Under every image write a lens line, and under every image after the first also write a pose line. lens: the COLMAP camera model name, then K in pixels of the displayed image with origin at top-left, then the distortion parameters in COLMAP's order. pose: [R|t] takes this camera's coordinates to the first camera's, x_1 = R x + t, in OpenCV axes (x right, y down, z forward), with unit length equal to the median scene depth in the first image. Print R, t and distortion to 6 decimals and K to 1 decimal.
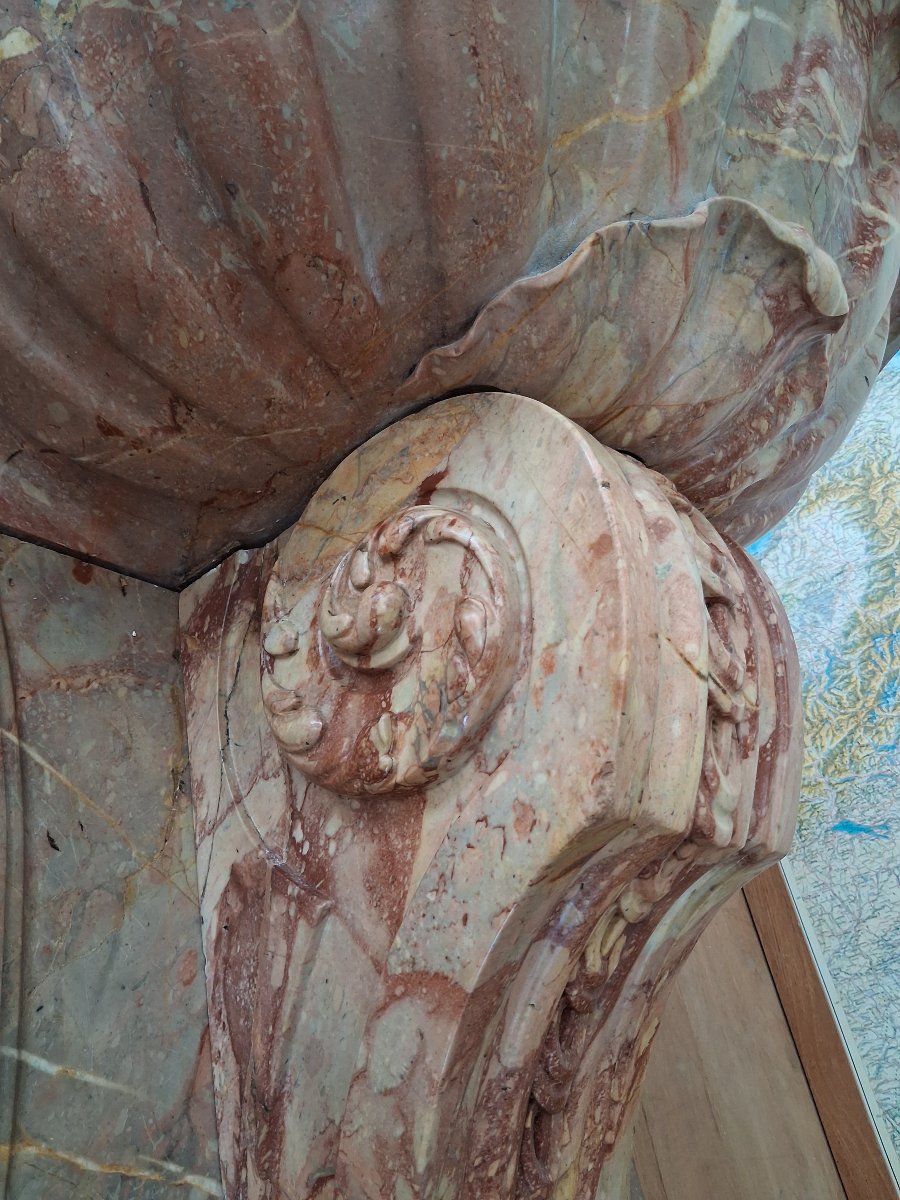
lens RADIAL K [[969.5, 0, 444.5], [0, 969.5, 612.0], [0, 0, 1]] dist [0.045261, -0.074637]
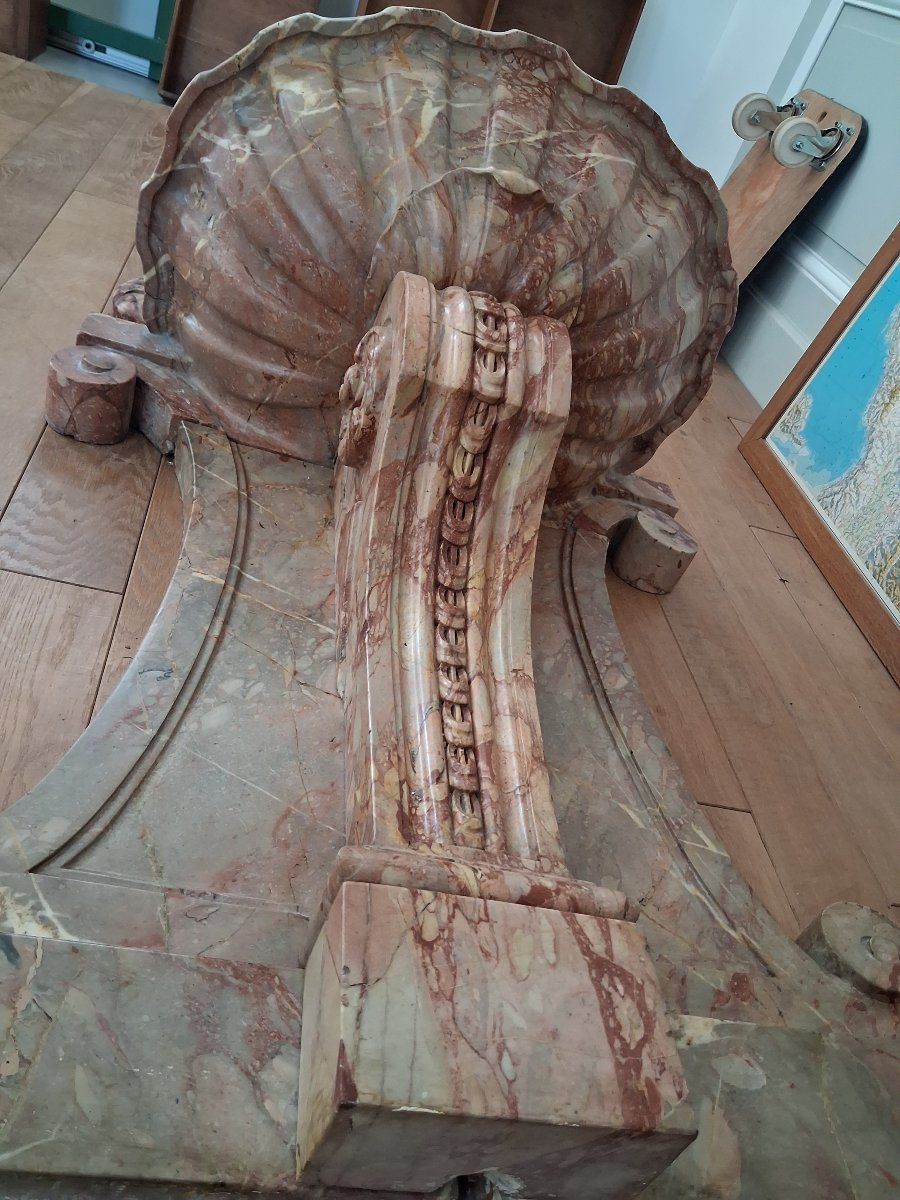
lens RADIAL K [[969.5, 0, 443.7], [0, 969.5, 610.4], [0, 0, 1]] dist [0.045261, -0.074637]
pose [[0.861682, -0.312005, -0.400195, 0.822329], [0.169265, 0.920199, -0.352963, 1.286089], [0.478386, 0.236403, 0.845731, -0.697251]]
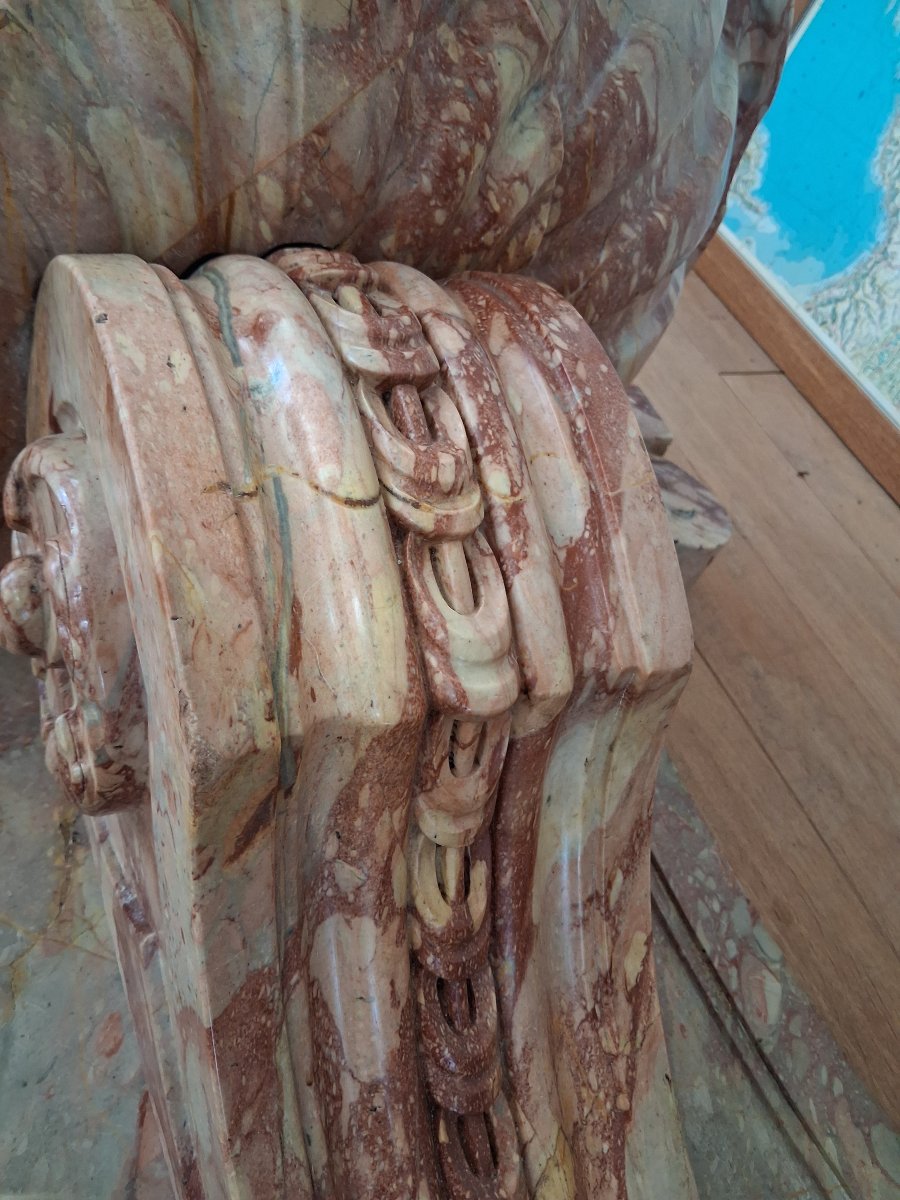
lens RADIAL K [[969.5, 0, 448.8], [0, 969.5, 589.7], [0, 0, 1]] dist [0.045261, -0.074637]
pose [[0.856079, -0.399248, -0.328221, 0.463000], [0.421944, 0.906619, -0.002282, 0.134120], [0.298483, -0.136538, 0.944598, 0.320388]]
